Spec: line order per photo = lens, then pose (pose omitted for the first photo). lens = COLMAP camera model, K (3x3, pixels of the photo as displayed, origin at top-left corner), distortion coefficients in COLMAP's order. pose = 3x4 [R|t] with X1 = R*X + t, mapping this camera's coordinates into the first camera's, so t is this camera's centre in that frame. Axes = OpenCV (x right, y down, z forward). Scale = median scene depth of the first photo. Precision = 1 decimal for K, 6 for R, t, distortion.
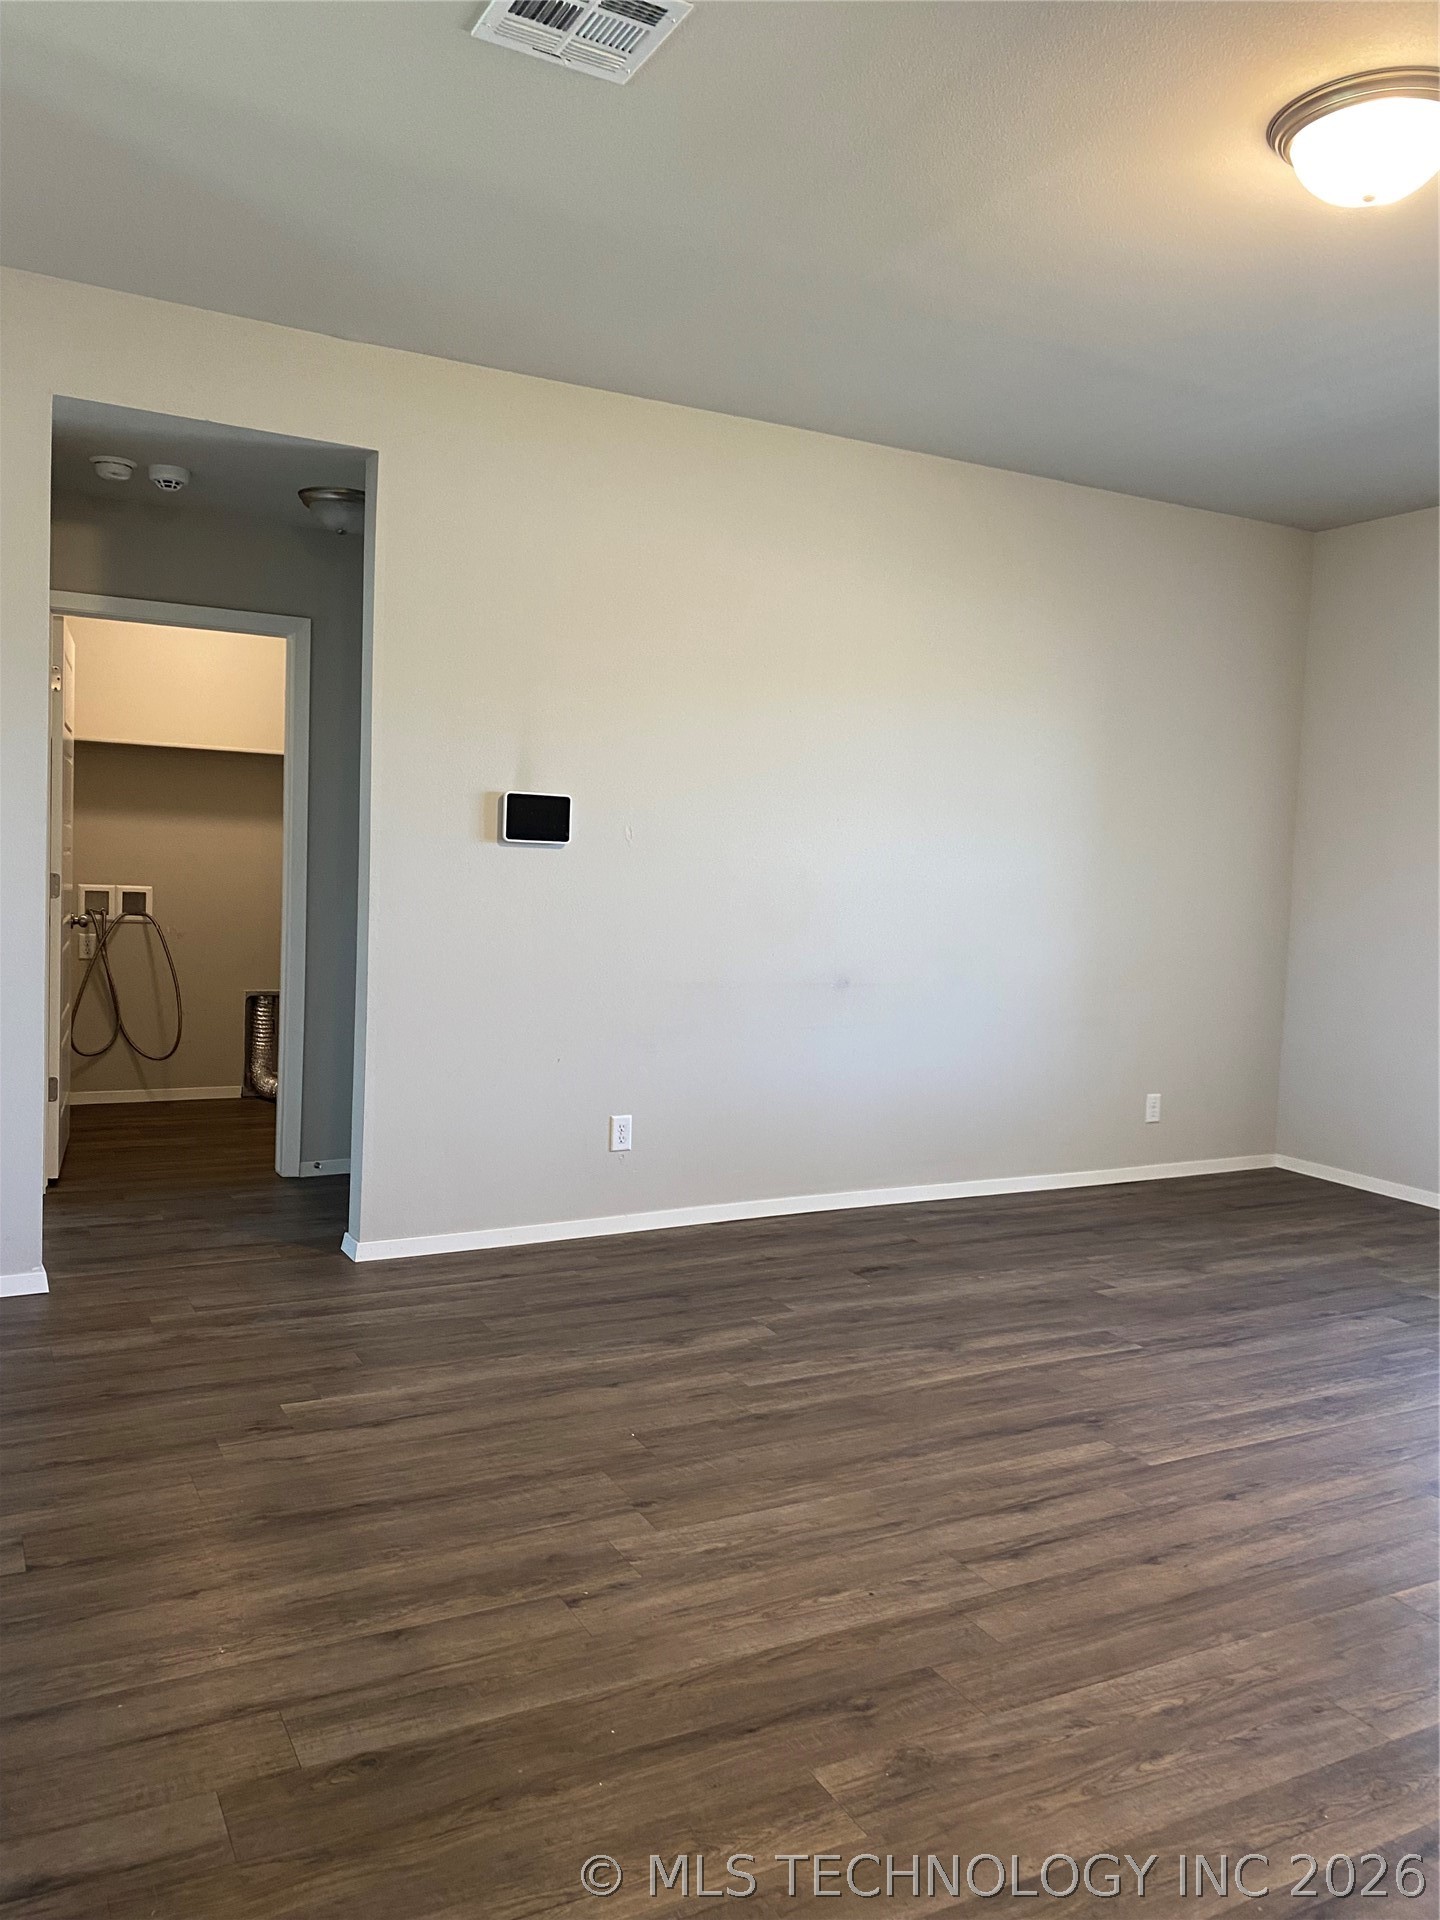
lens RADIAL K [[1466.2, 0, 728.1], [0, 1466.2, 964.4], [0, 0, 1]] dist [0.009861, 0.004877]
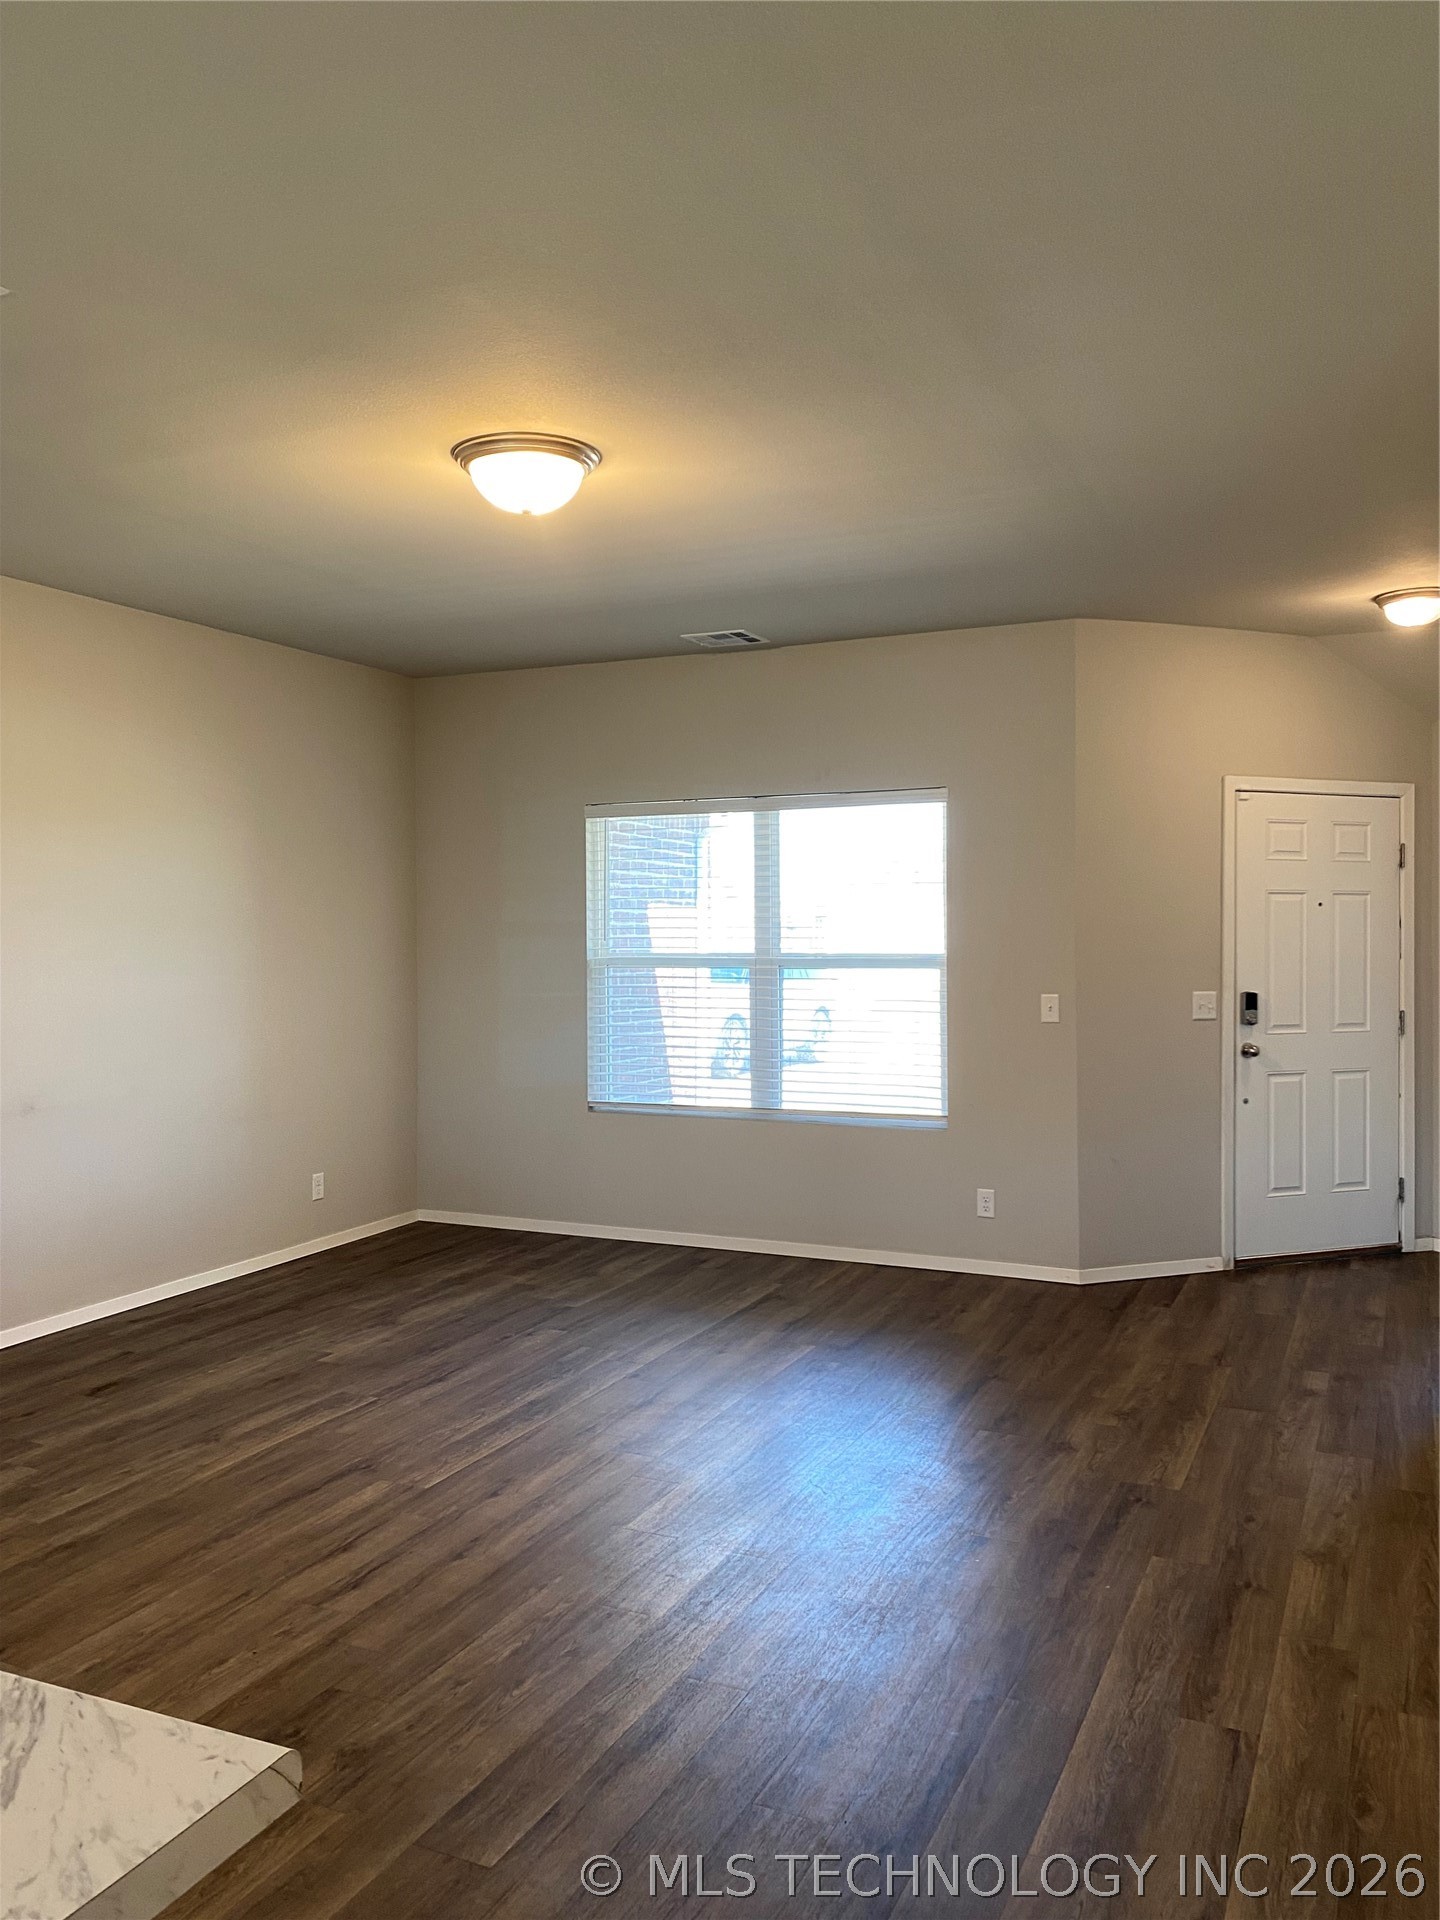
lens RADIAL K [[1503.5, 0, 697.4], [0, 1503.5, 955.9], [0, 0, 1]] dist [0.003924, 0.035951]
pose [[0.813595, -0.060948, 0.578229, -0.201024], [0.086323, 0.996131, -0.016463, -0.051230], [-0.574989, 0.063309, 0.815708, -0.153272]]
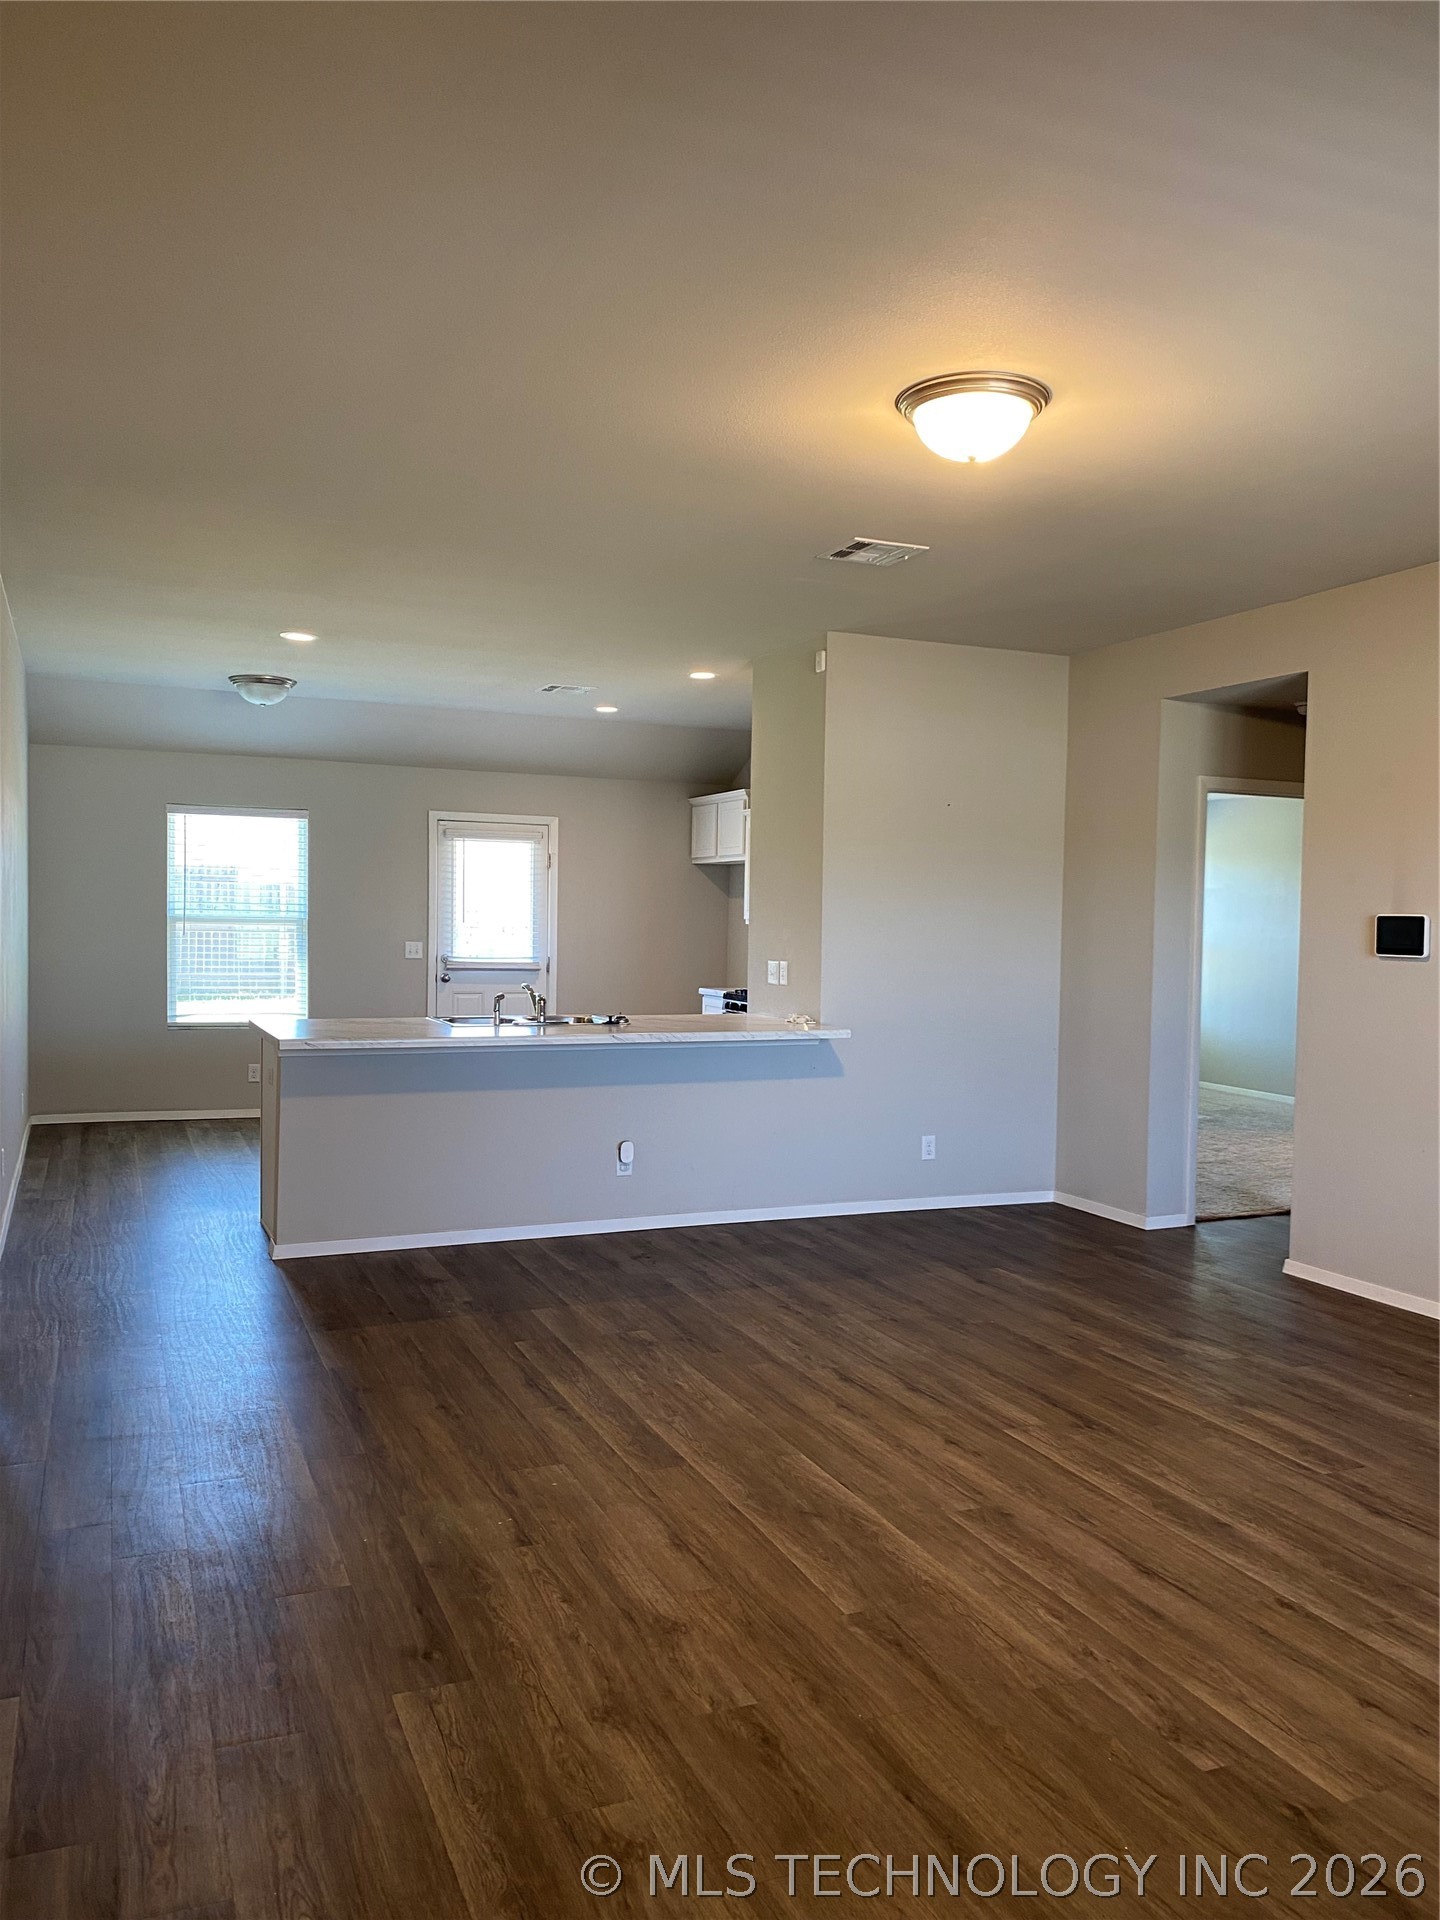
lens RADIAL K [[1477.4, 0, 720.0], [0, 1477.4, 960.0], [0, 0, 1]] dist [-0.024485, 0.044052]
pose [[-0.110429, -0.021079, -0.993660, 1.426140], [-0.099445, 0.994992, -0.010056, -0.019754], [0.988896, 0.097705, -0.111972, 0.781904]]
